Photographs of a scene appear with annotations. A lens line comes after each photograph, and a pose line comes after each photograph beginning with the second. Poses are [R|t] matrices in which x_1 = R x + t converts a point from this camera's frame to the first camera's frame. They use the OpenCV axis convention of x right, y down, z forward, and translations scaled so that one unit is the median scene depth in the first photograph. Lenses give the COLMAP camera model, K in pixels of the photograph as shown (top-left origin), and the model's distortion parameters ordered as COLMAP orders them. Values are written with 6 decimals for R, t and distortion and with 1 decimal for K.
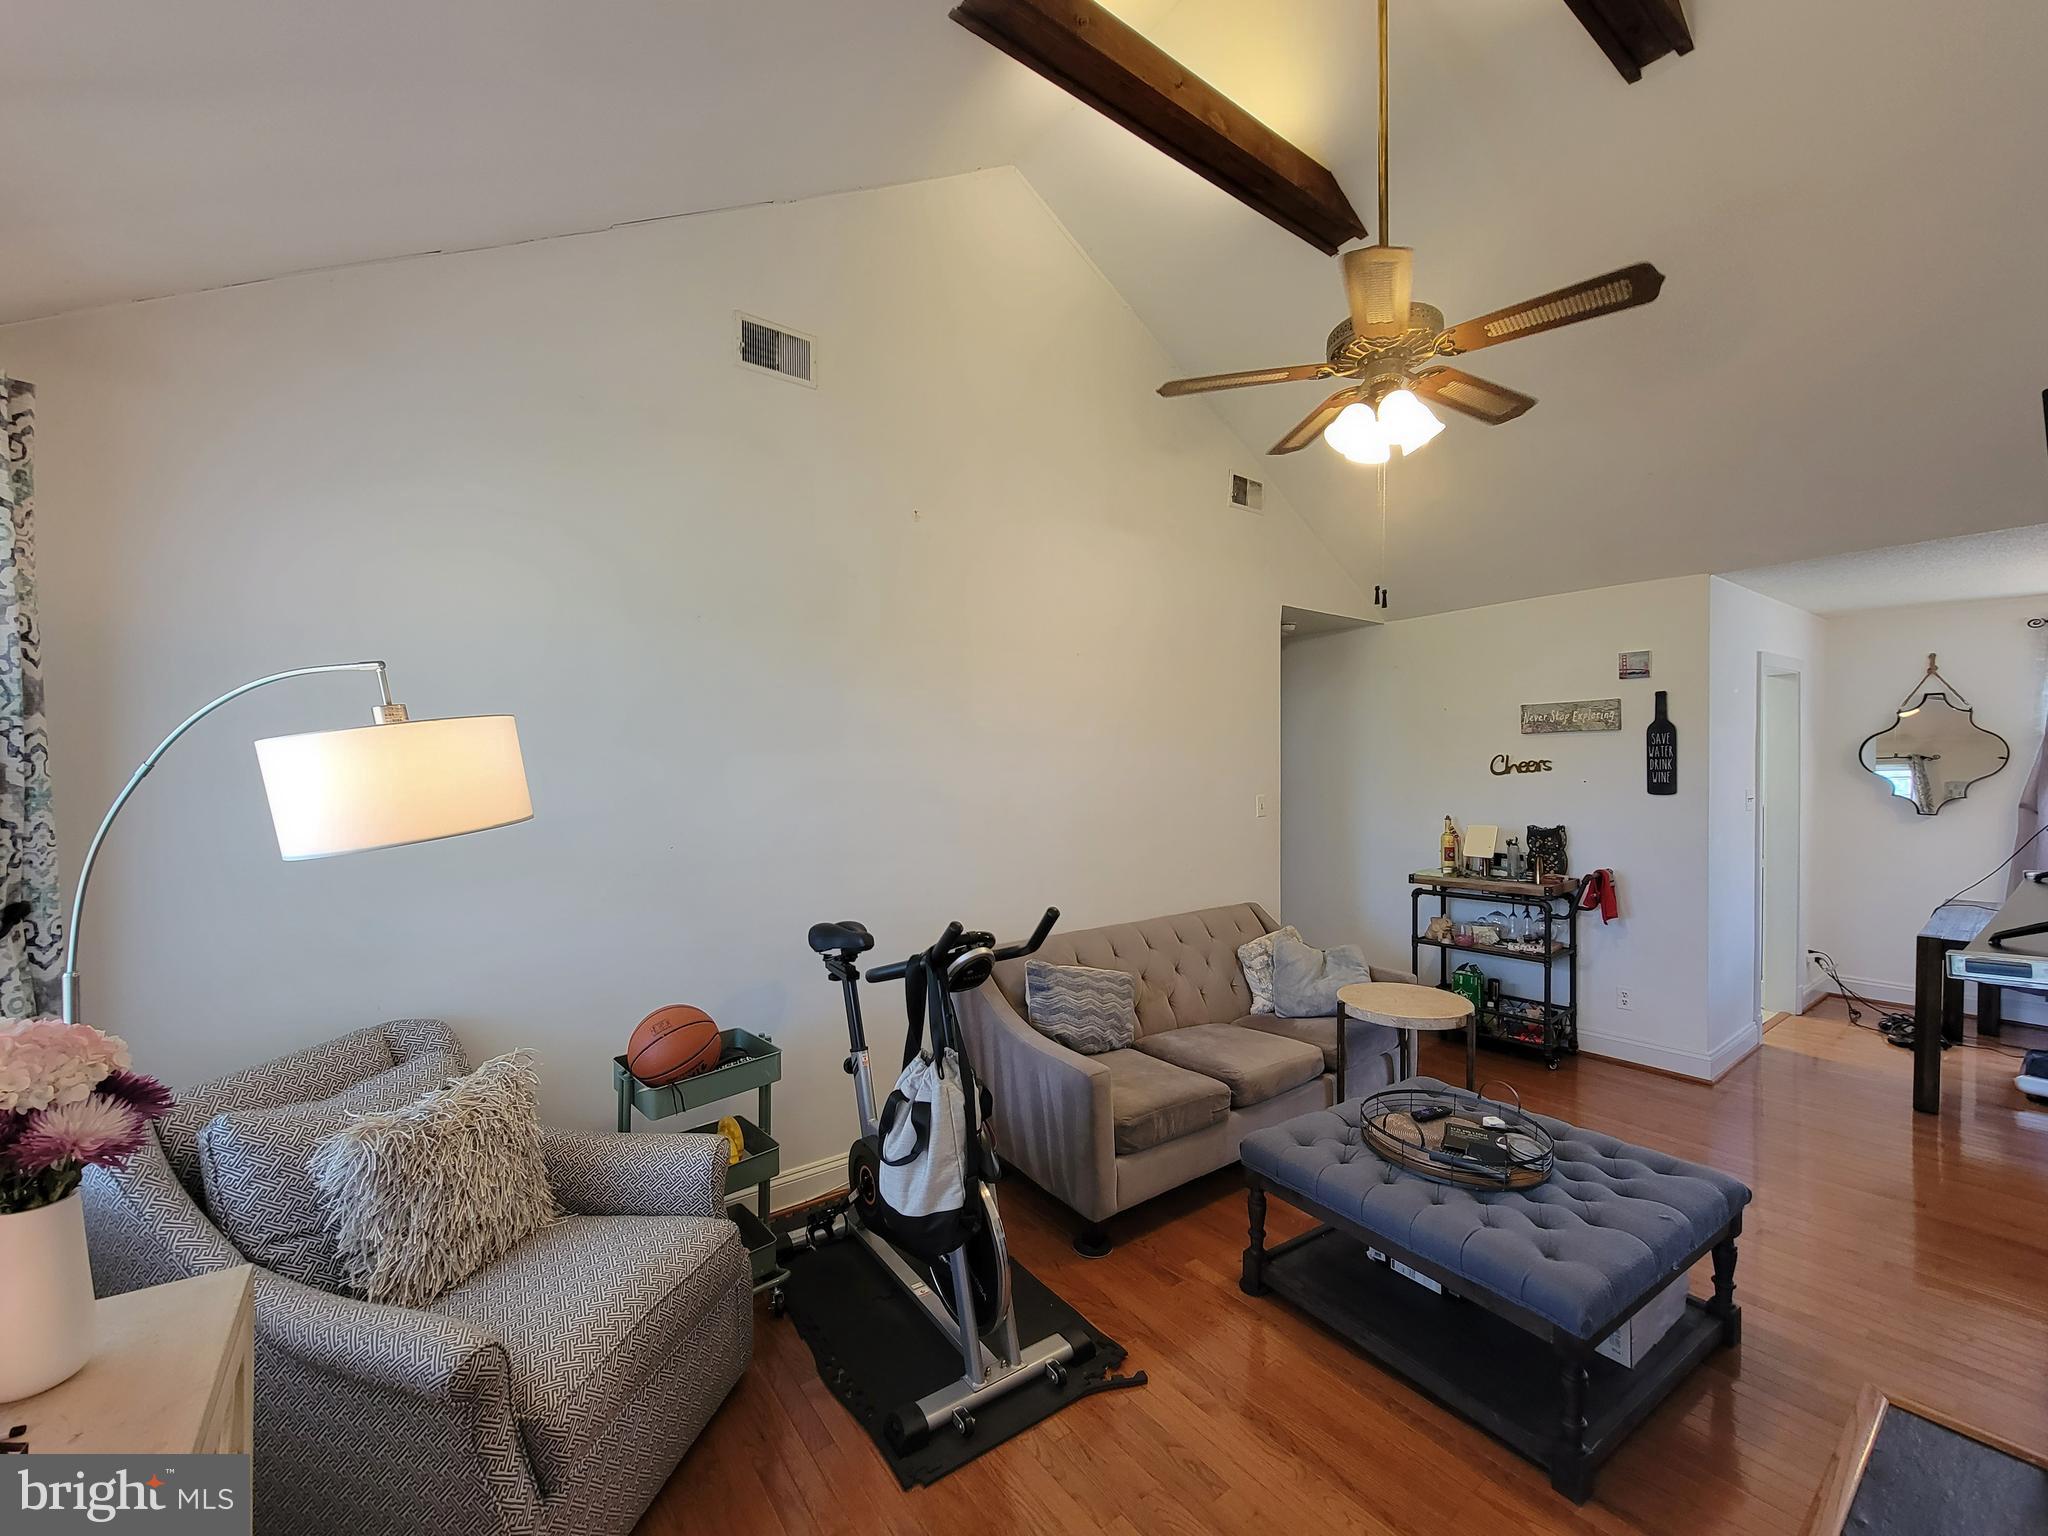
lens RADIAL K [[832.2, 0, 1027.8], [0, 832.2, 787.6], [0, 0, 1]] dist [-0.002804, -0.000156]
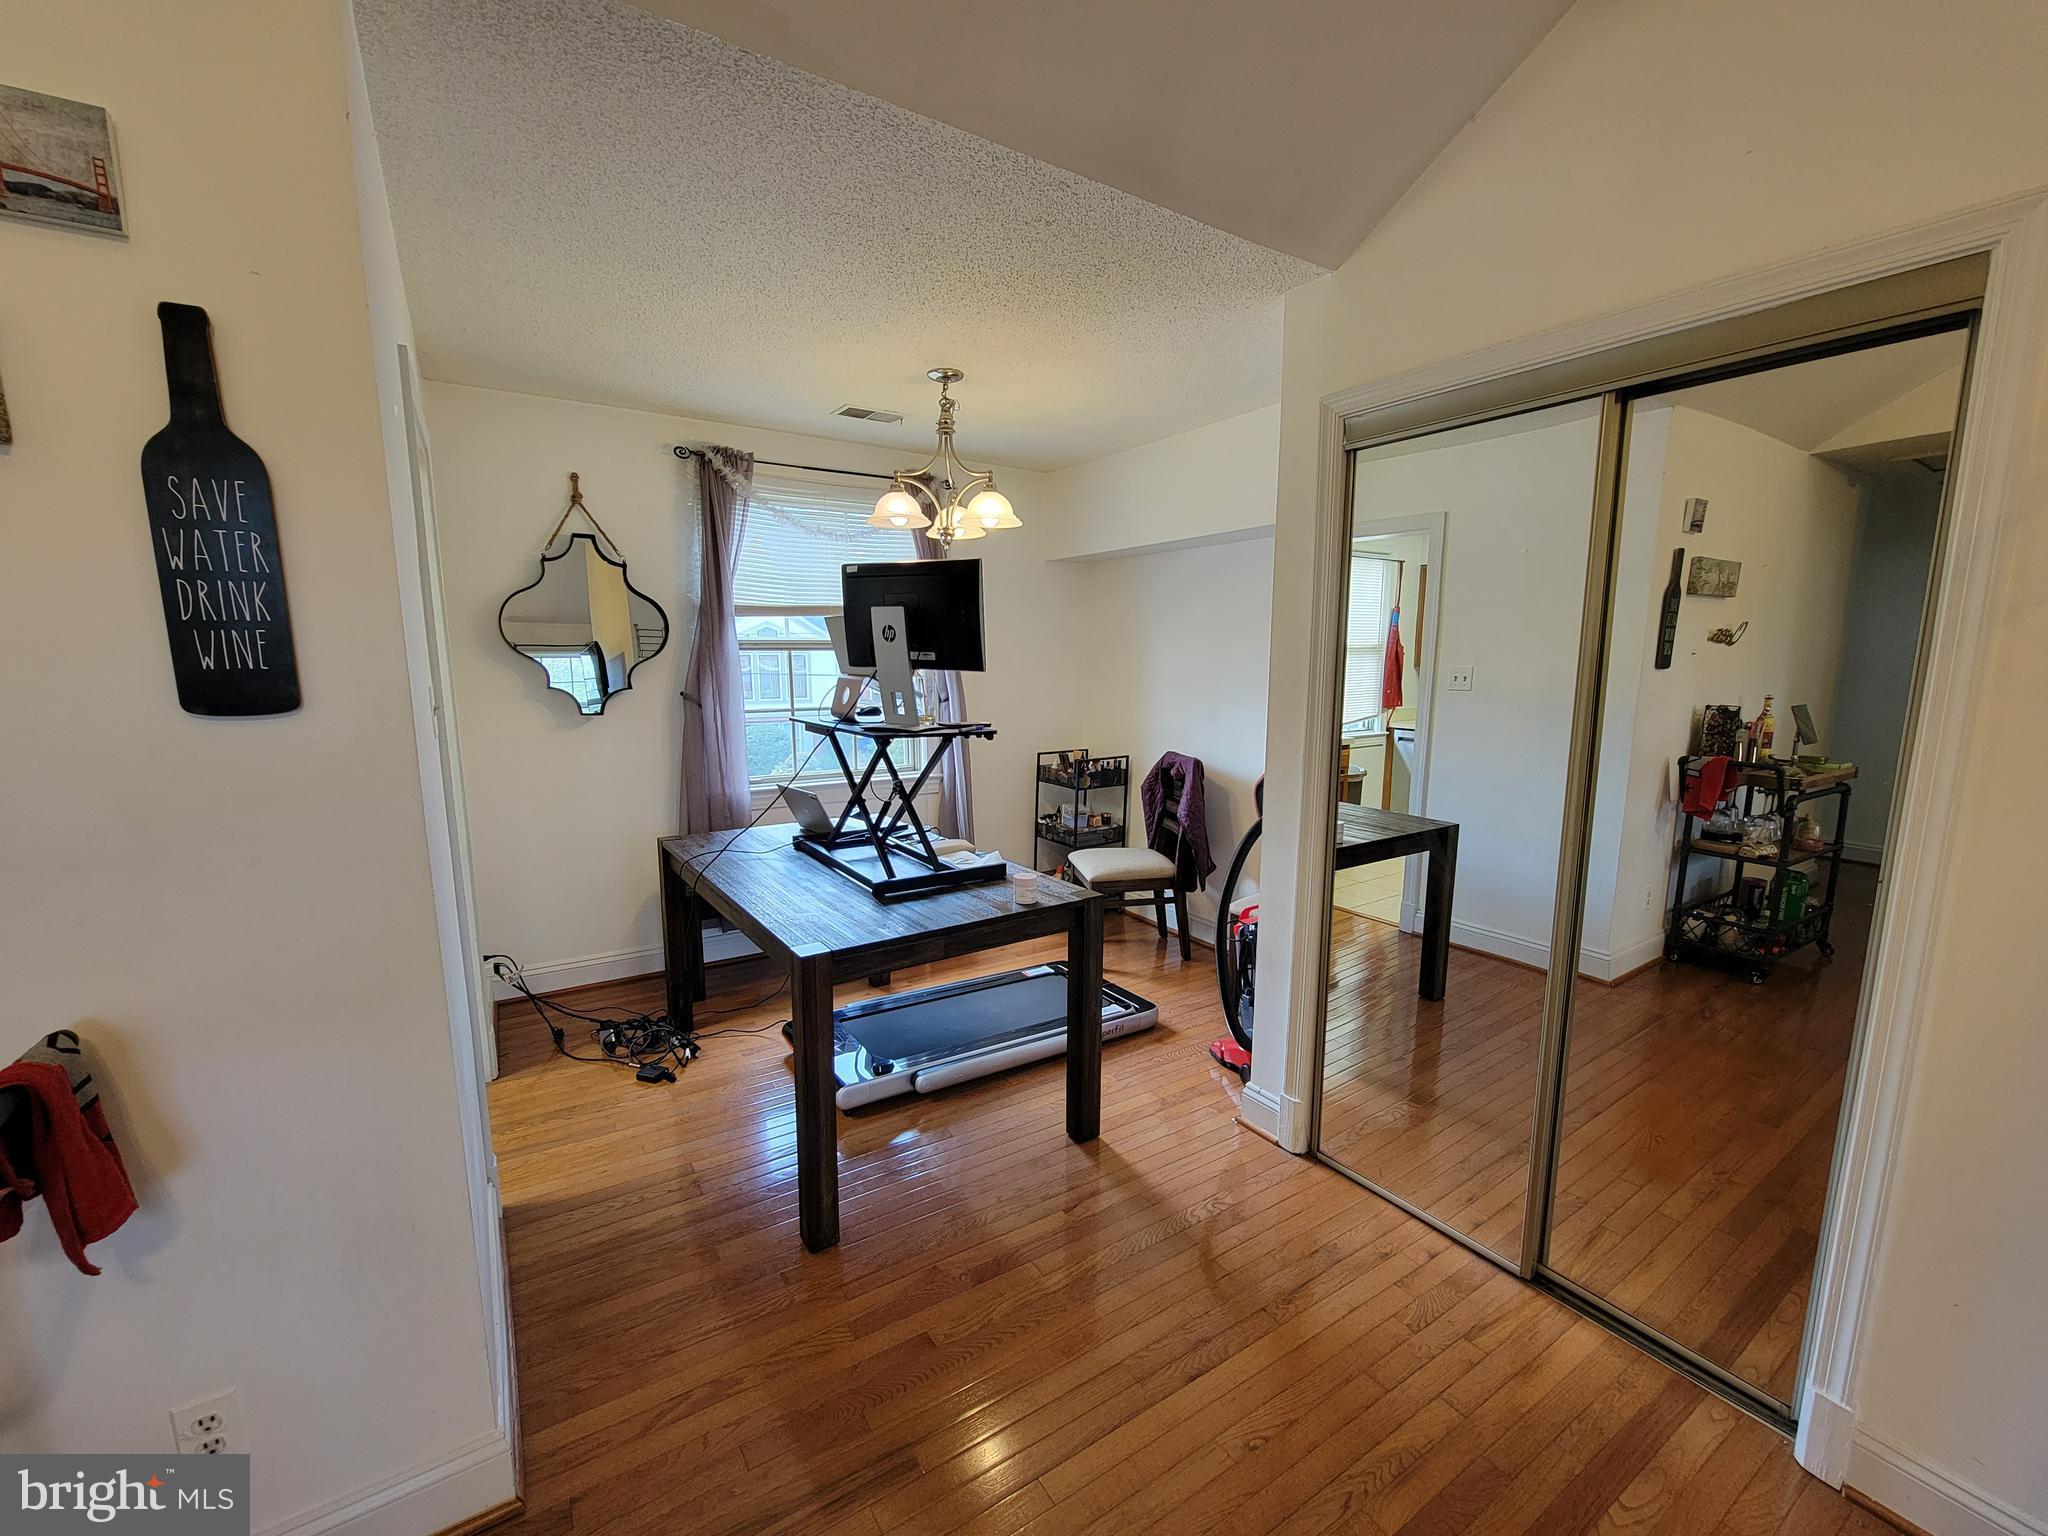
lens RADIAL K [[832.2, 0, 1027.8], [0, 832.2, 787.6], [0, 0, 1]] dist [-0.002804, -0.000156]
pose [[0.062152, -0.147324, 0.987134, 0.500077], [0.015762, 0.989067, 0.146621, -0.003497], [-0.997942, 0.006447, 0.063795, 0.717702]]
